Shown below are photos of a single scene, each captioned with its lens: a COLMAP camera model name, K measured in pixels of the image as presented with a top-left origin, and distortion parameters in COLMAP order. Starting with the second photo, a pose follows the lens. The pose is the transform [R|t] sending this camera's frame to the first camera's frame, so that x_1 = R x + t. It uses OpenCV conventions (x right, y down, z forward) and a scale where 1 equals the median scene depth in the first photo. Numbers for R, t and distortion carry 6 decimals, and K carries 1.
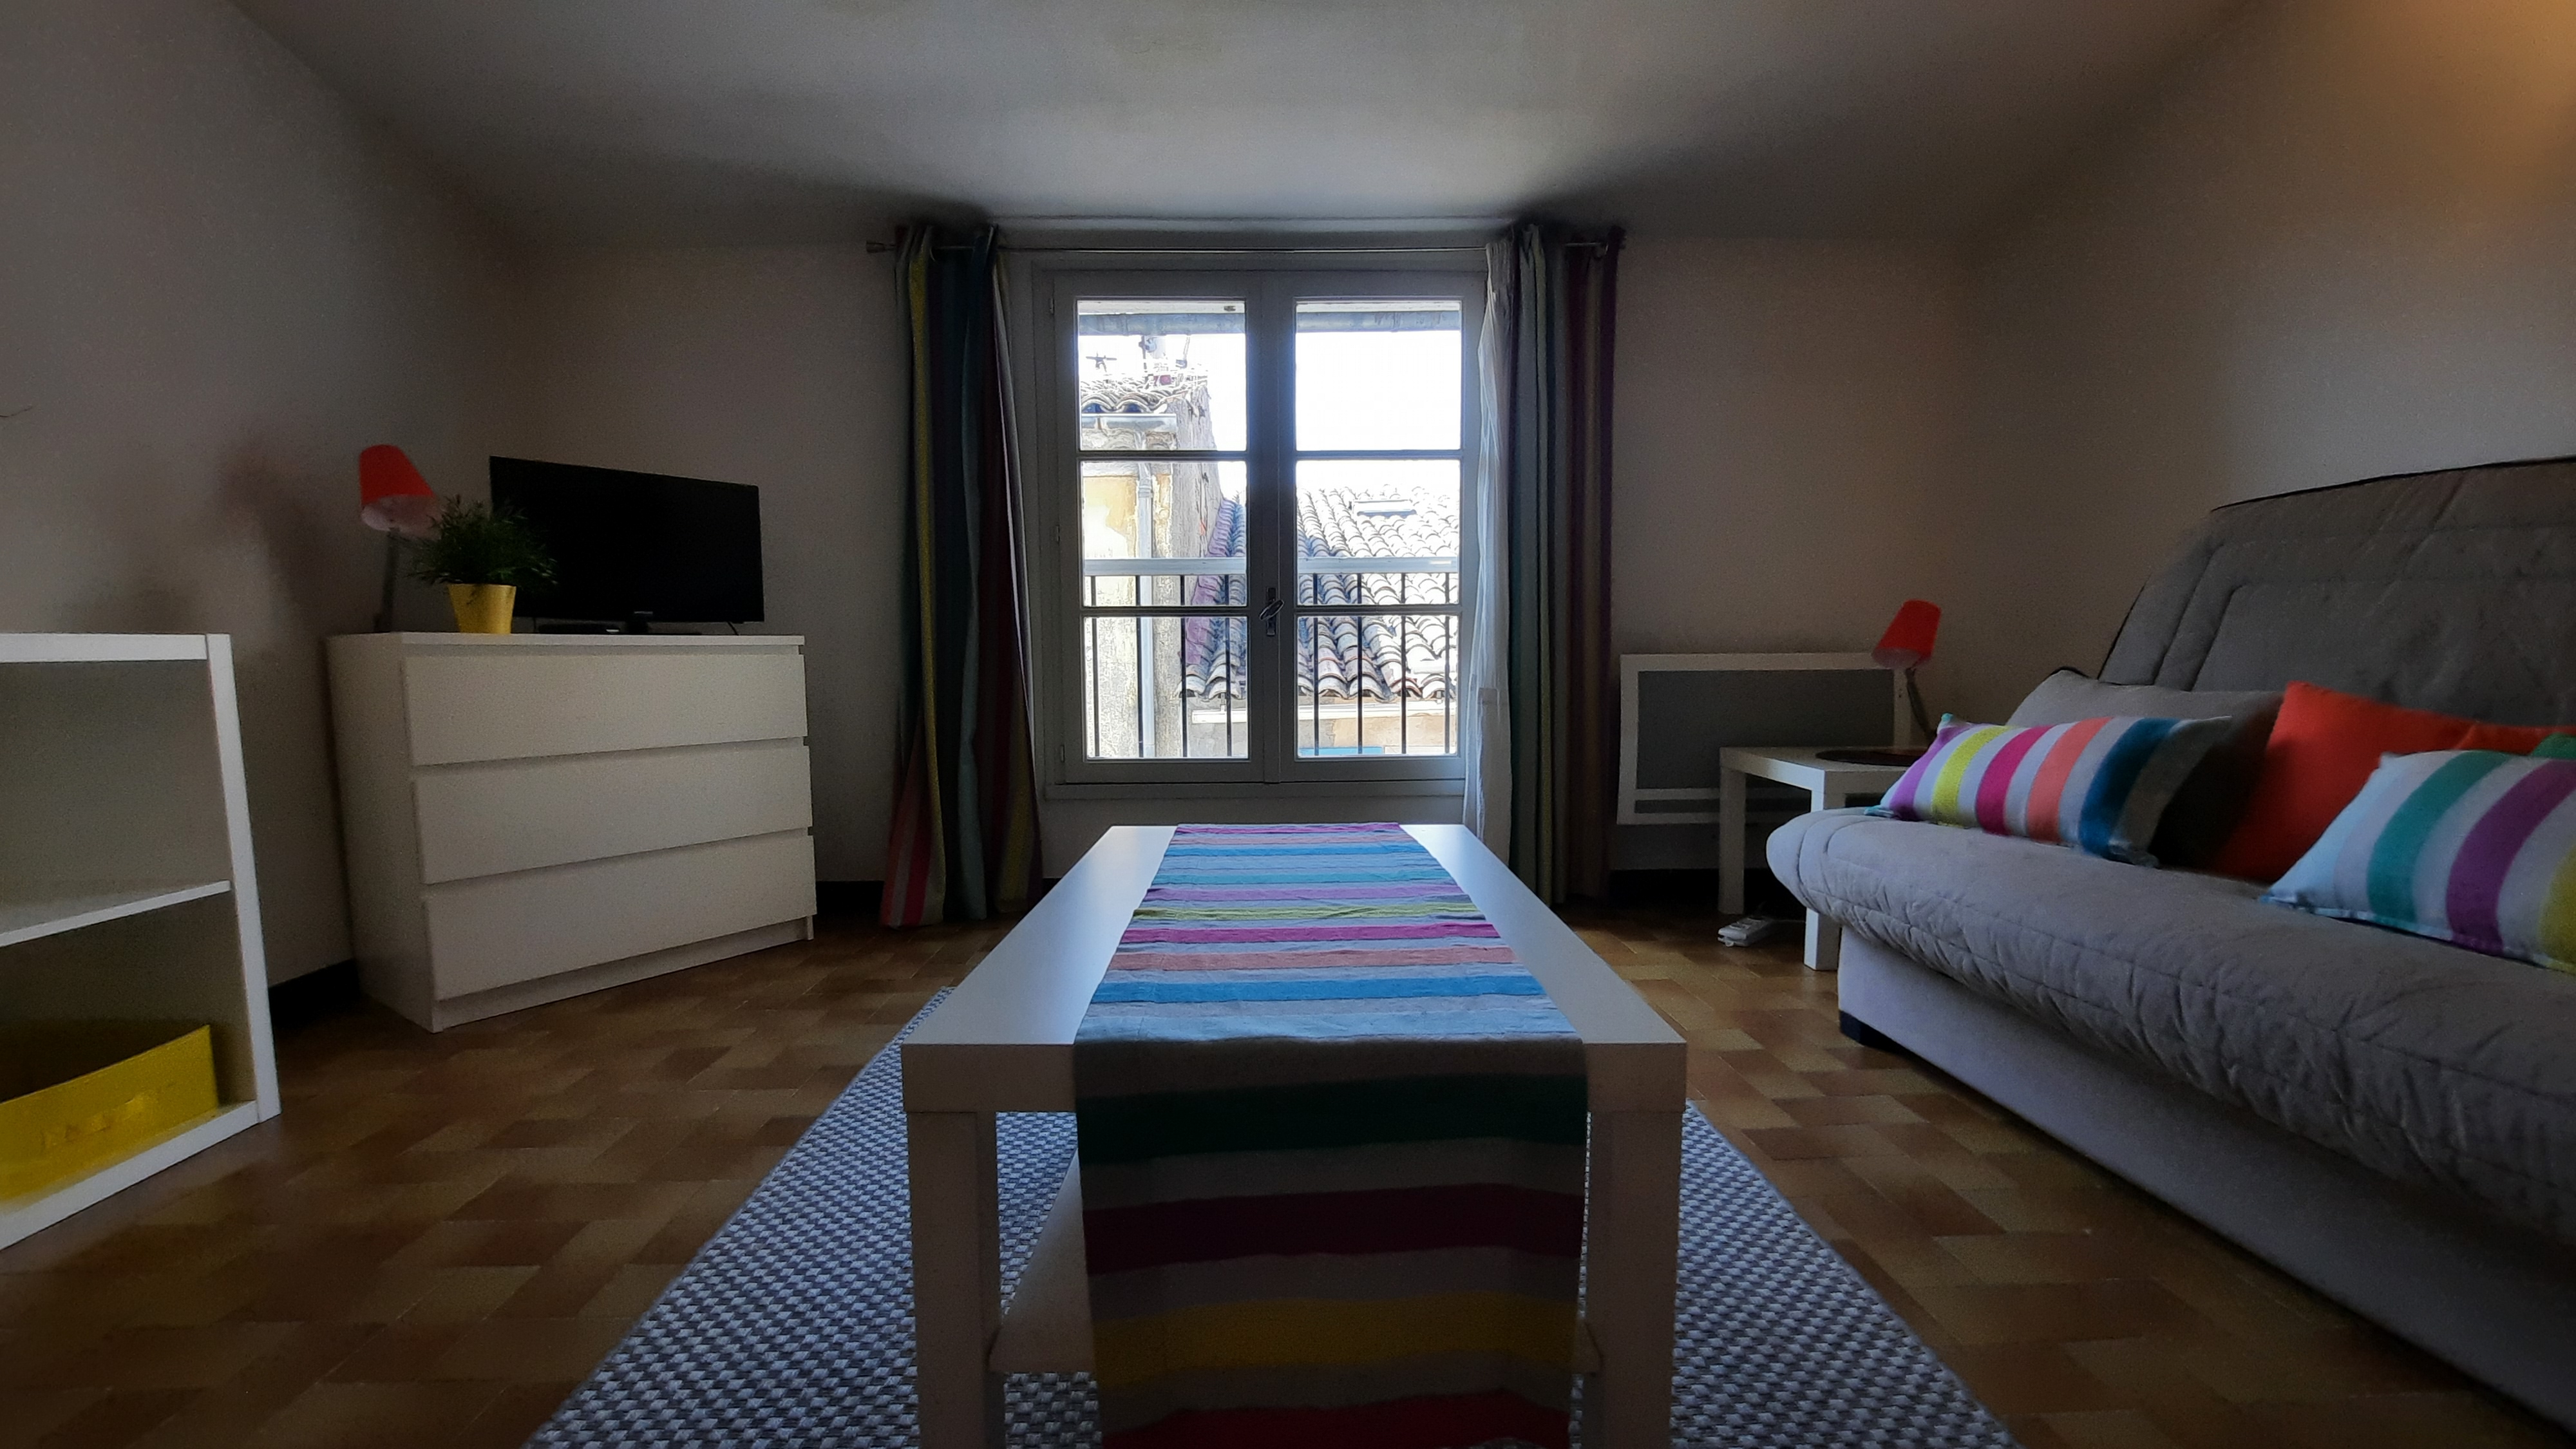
lens RADIAL K [[1023.3, 0, 1282.7], [0, 1023.3, 732.8], [0, 0, 1]] dist [-0.017858, -0.001608]
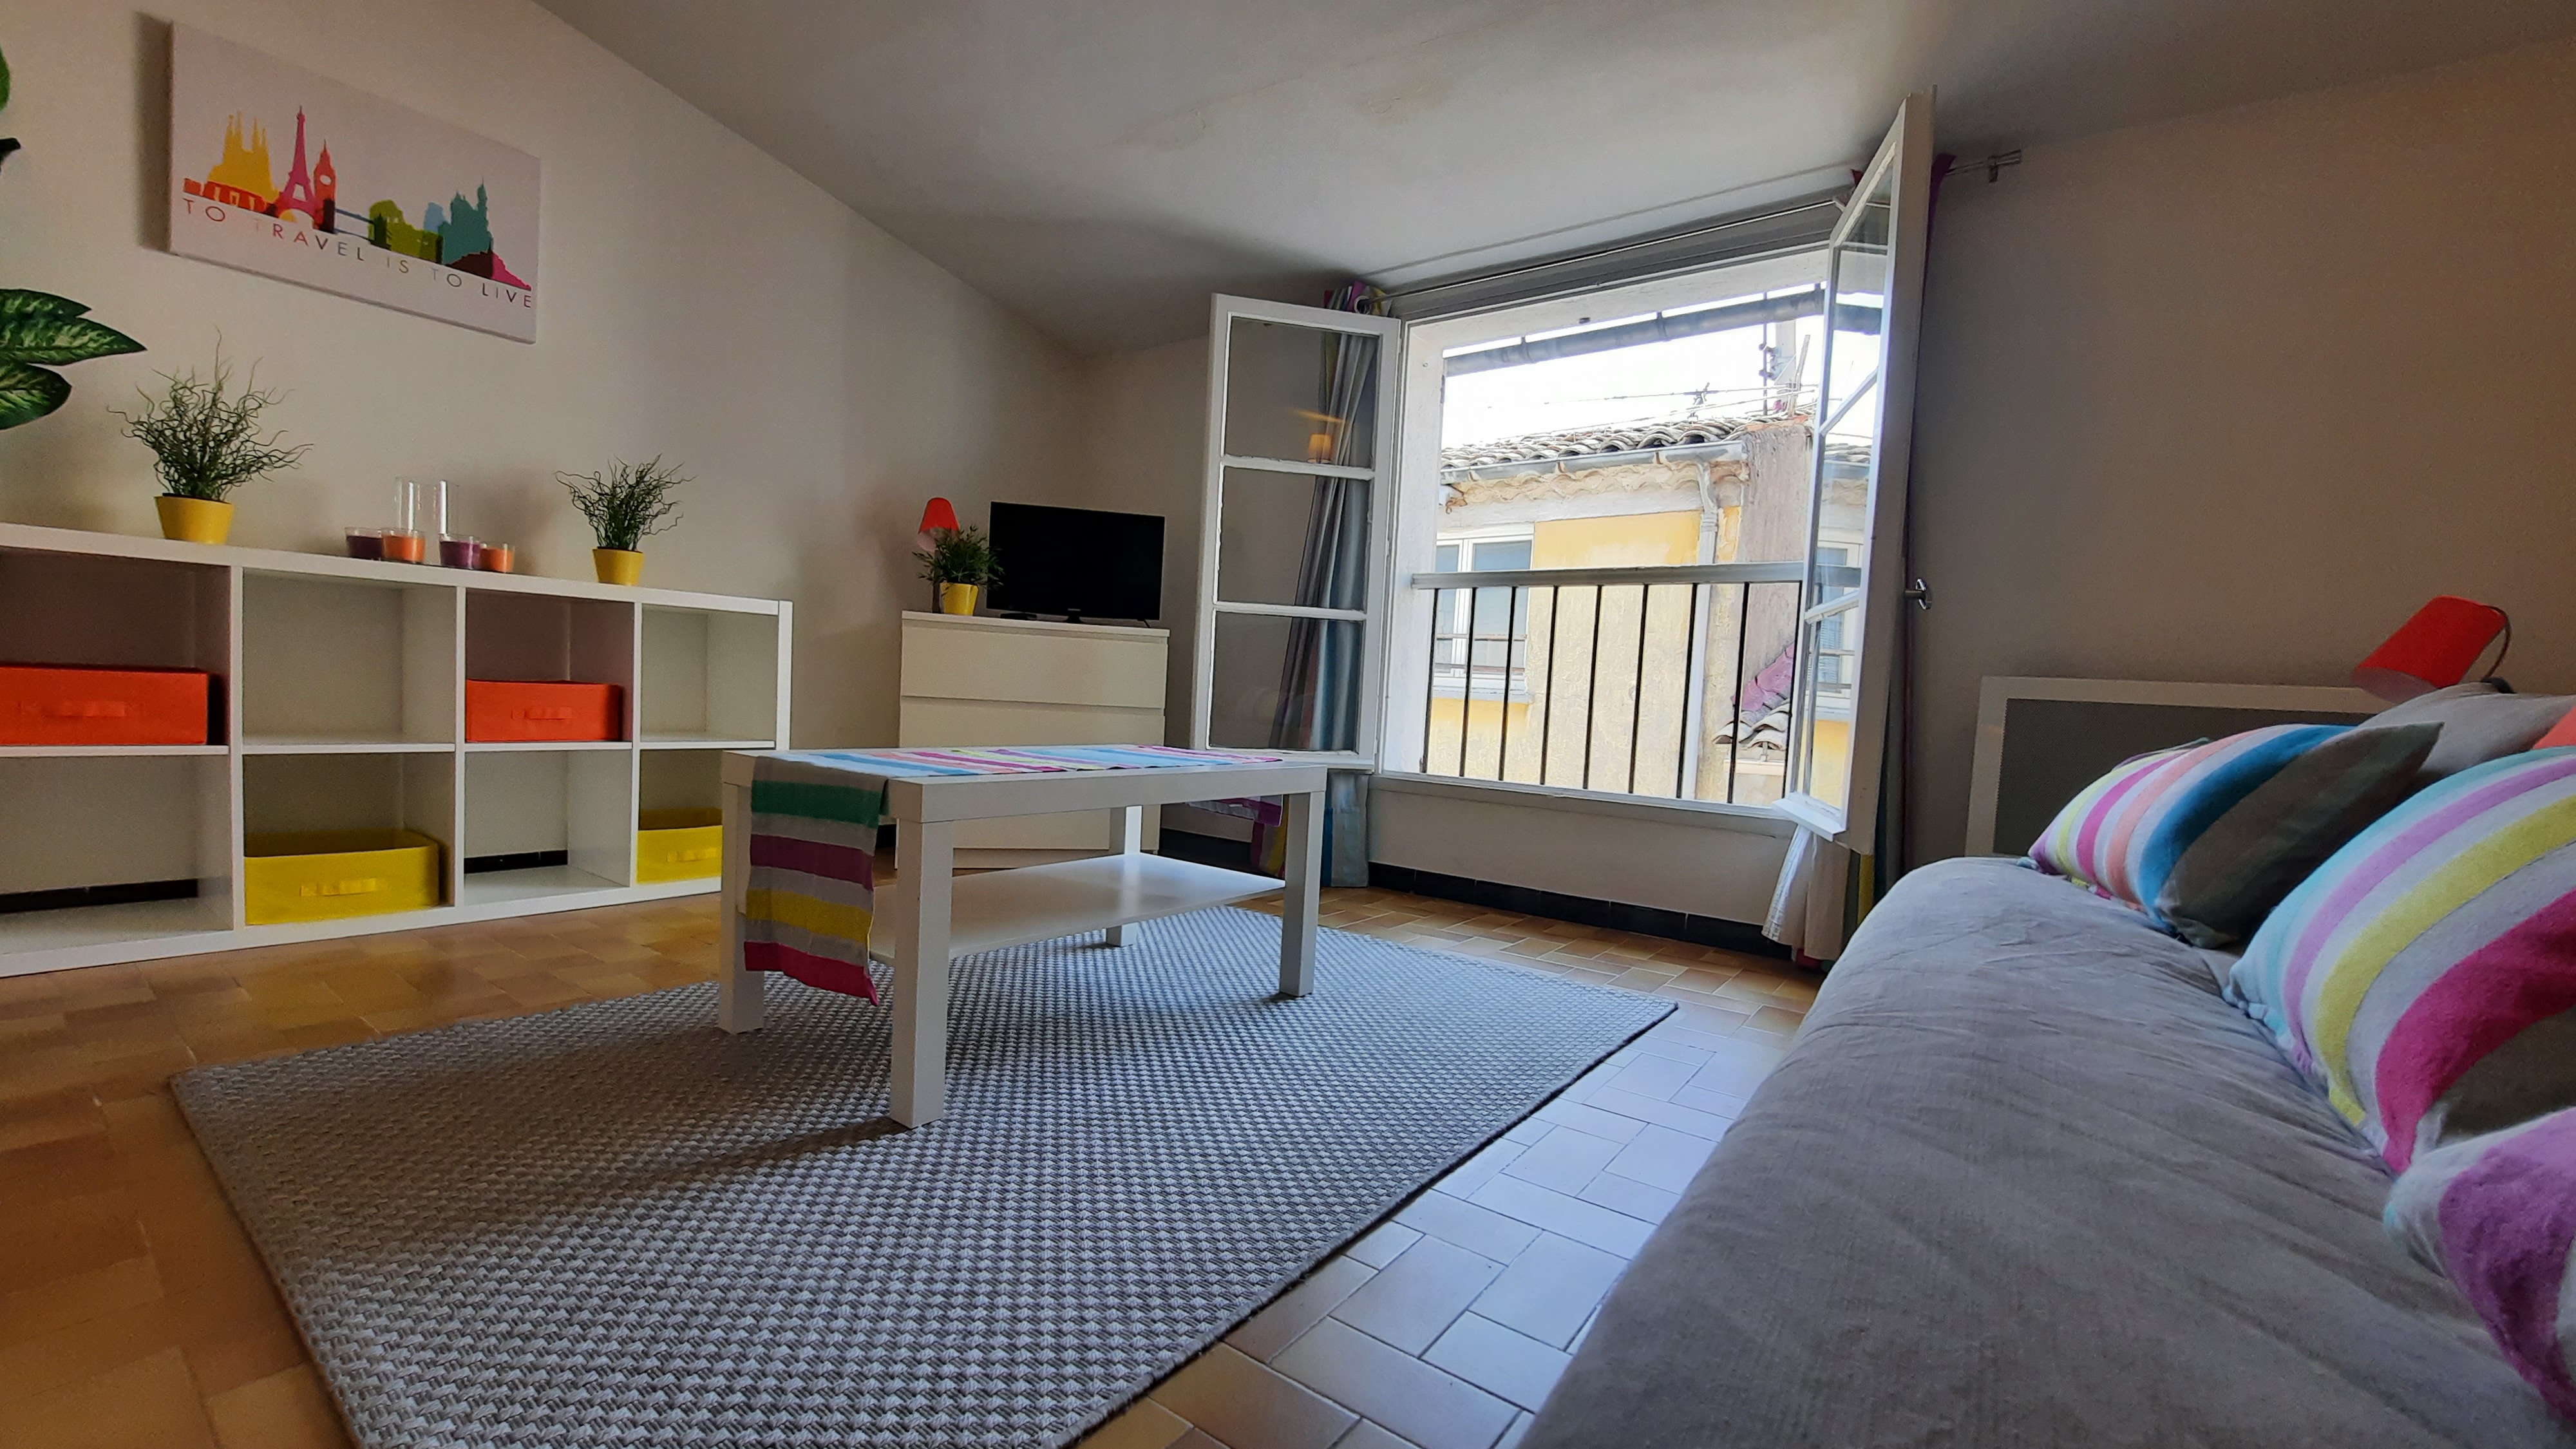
lens RADIAL K [[1023.3, 0, 1286.8], [0, 1023.3, 731.1], [0, 0, 1]] dist [-0.017858, -0.001608]
pose [[0.780541, 0.074383, -0.620663, 0.436008], [-0.109051, 0.993873, -0.018031, 0.037860], [0.615519, 0.081758, 0.783870, 0.087011]]
